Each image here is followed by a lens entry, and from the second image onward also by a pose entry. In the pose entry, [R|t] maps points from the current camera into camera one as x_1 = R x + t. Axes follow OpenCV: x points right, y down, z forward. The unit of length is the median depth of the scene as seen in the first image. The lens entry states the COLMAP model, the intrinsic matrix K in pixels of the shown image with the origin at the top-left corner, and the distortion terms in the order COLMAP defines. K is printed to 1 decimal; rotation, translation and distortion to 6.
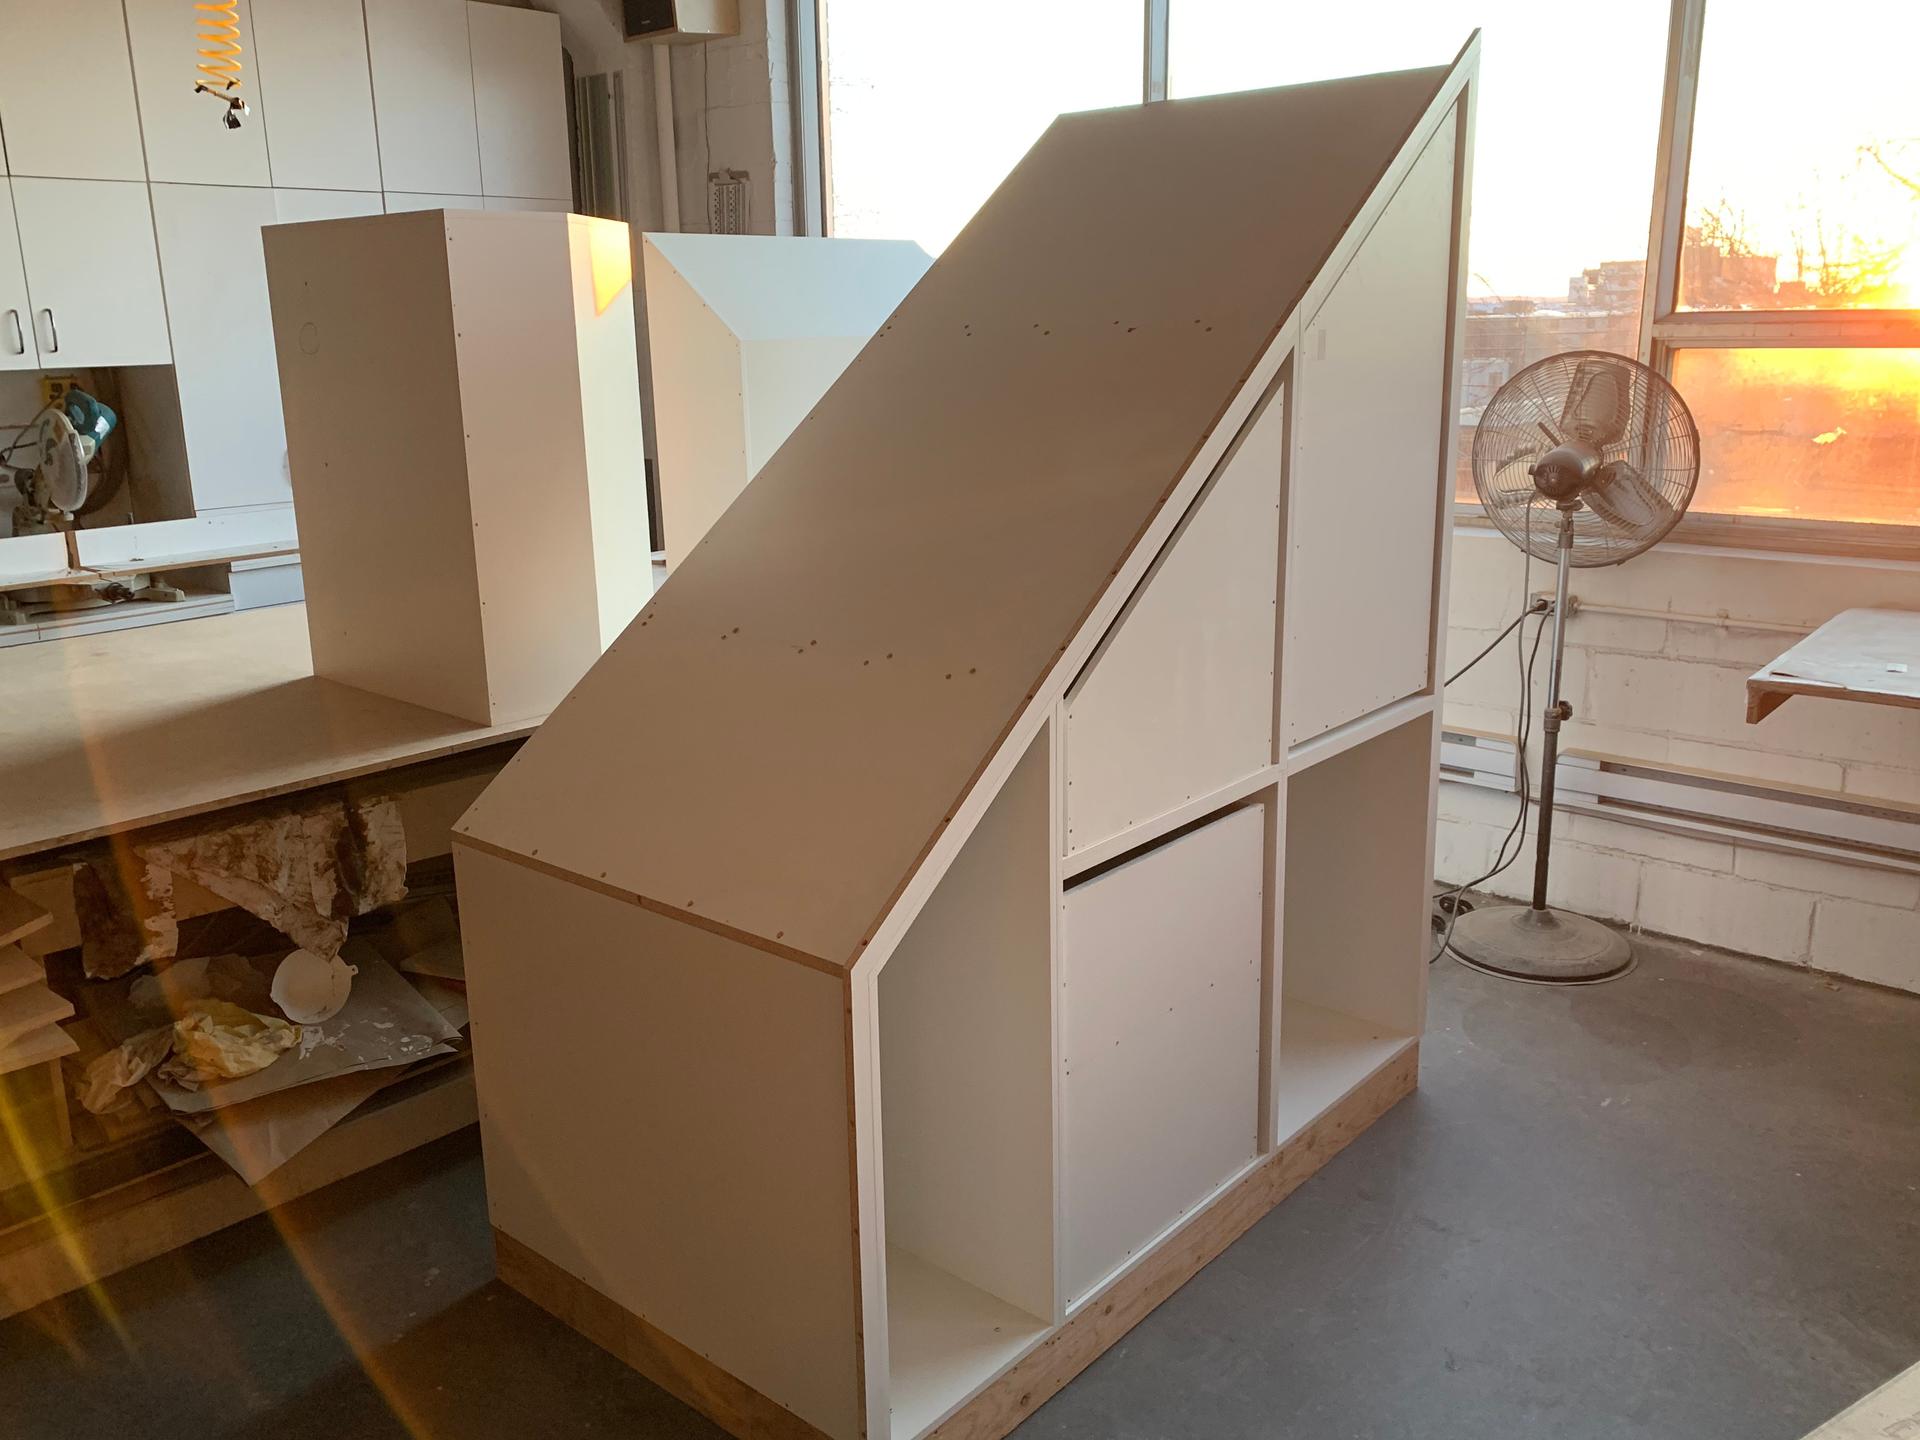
lens RADIAL K [[1564.9, 0, 958.9], [0, 1564.9, 726.6], [0, 0, 1]] dist [0.000973, 0.021154]
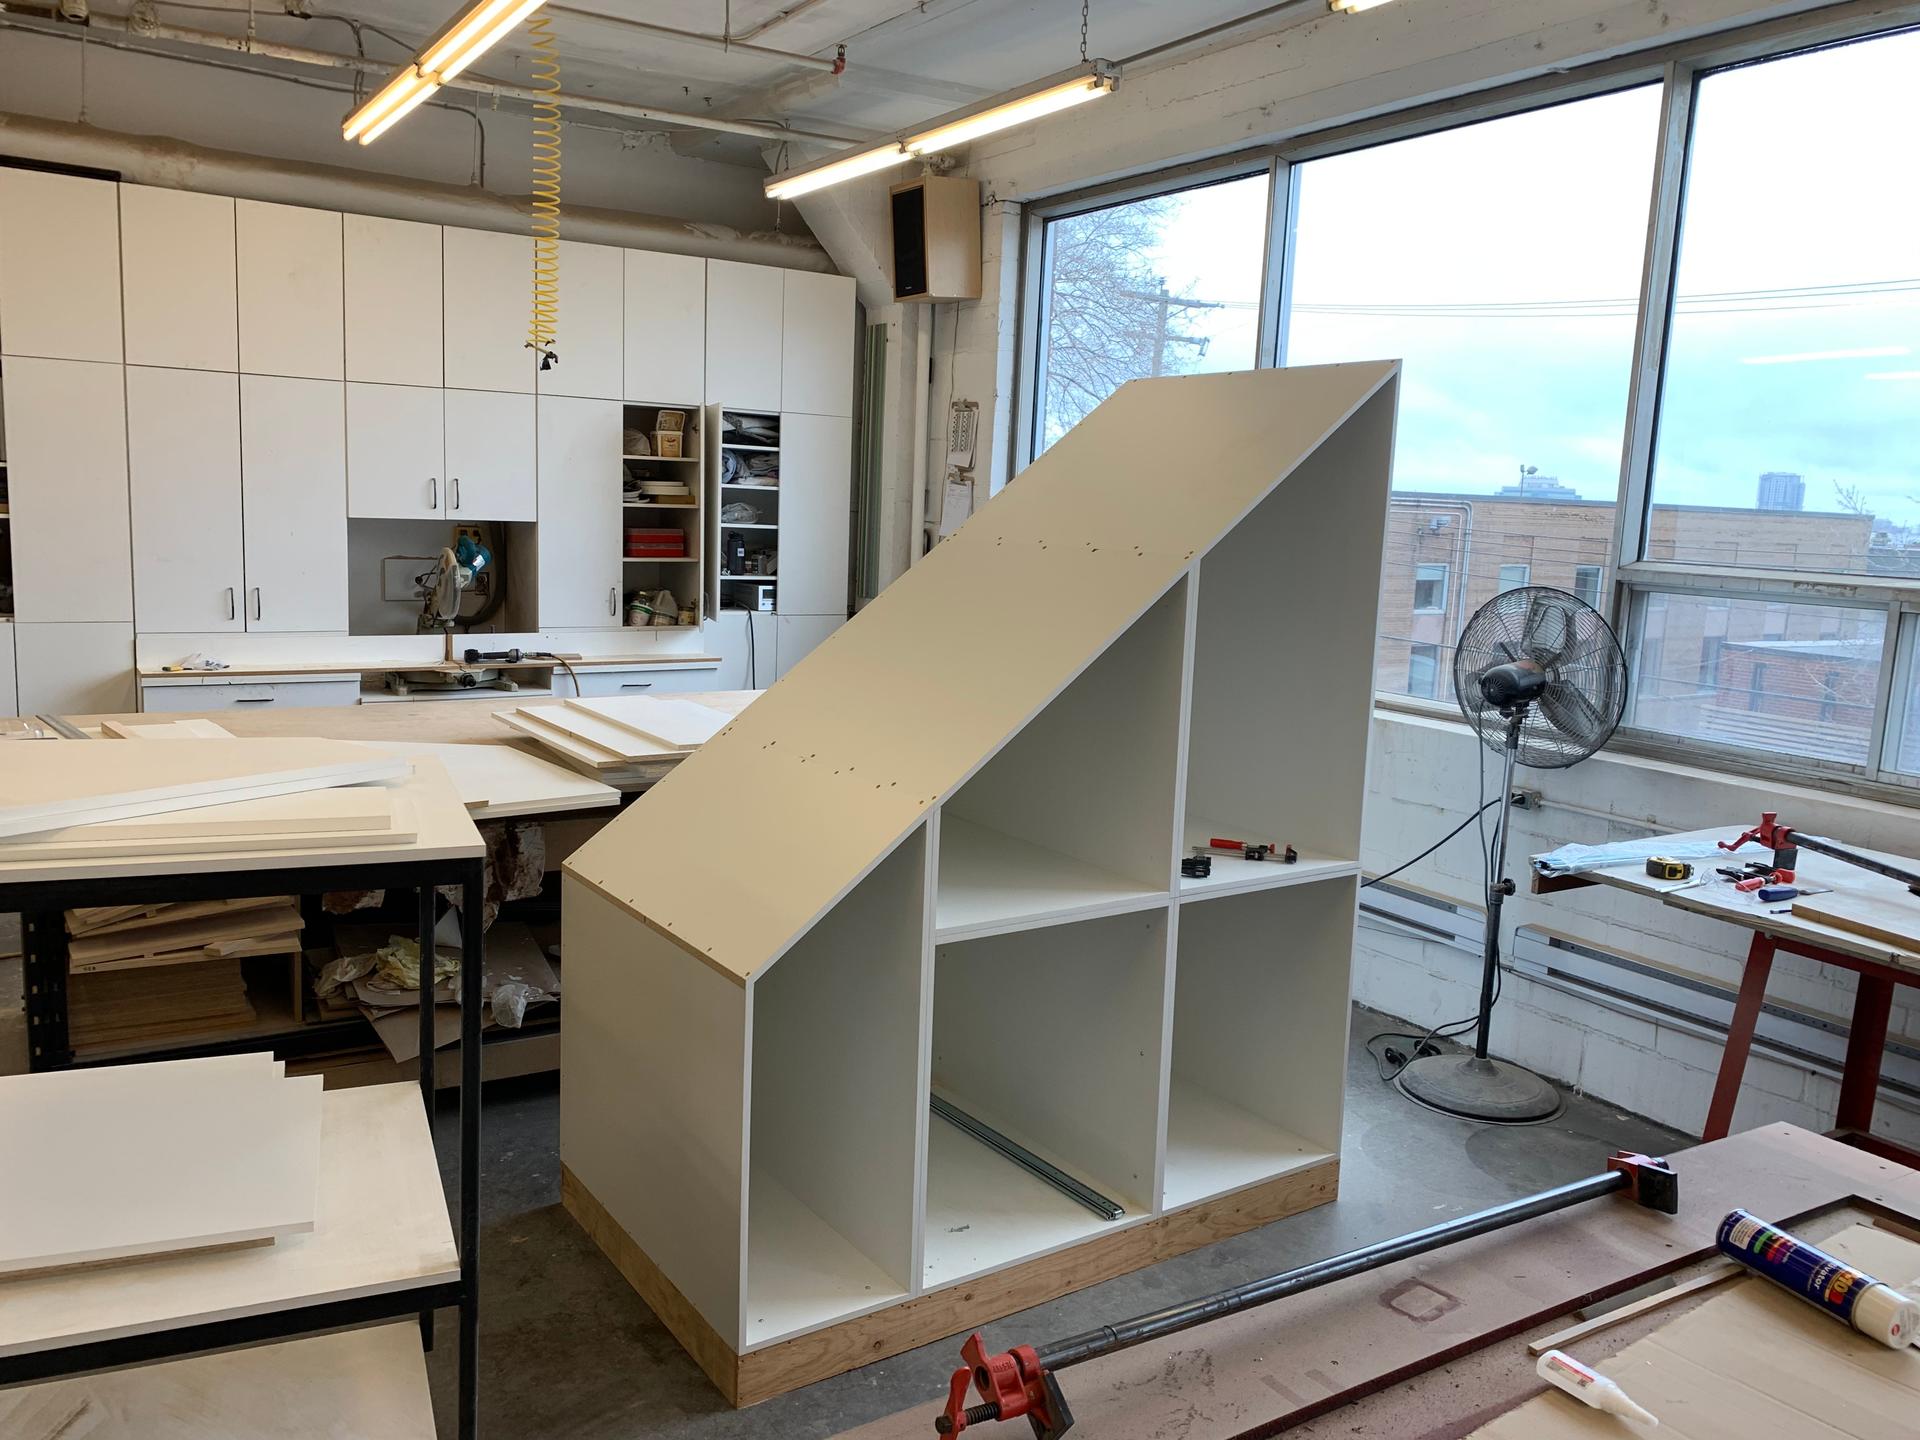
lens RADIAL K [[1473.5, 0, 962.6], [0, 1473.5, 716.9], [0, 0, 1]] dist [0.029283, -0.010304]
pose [[0.962512, 0.097041, -0.253287, 0.248710], [-0.125212, 0.987323, -0.097549, 0.022253], [0.240610, 0.125606, 0.962460, -0.168930]]
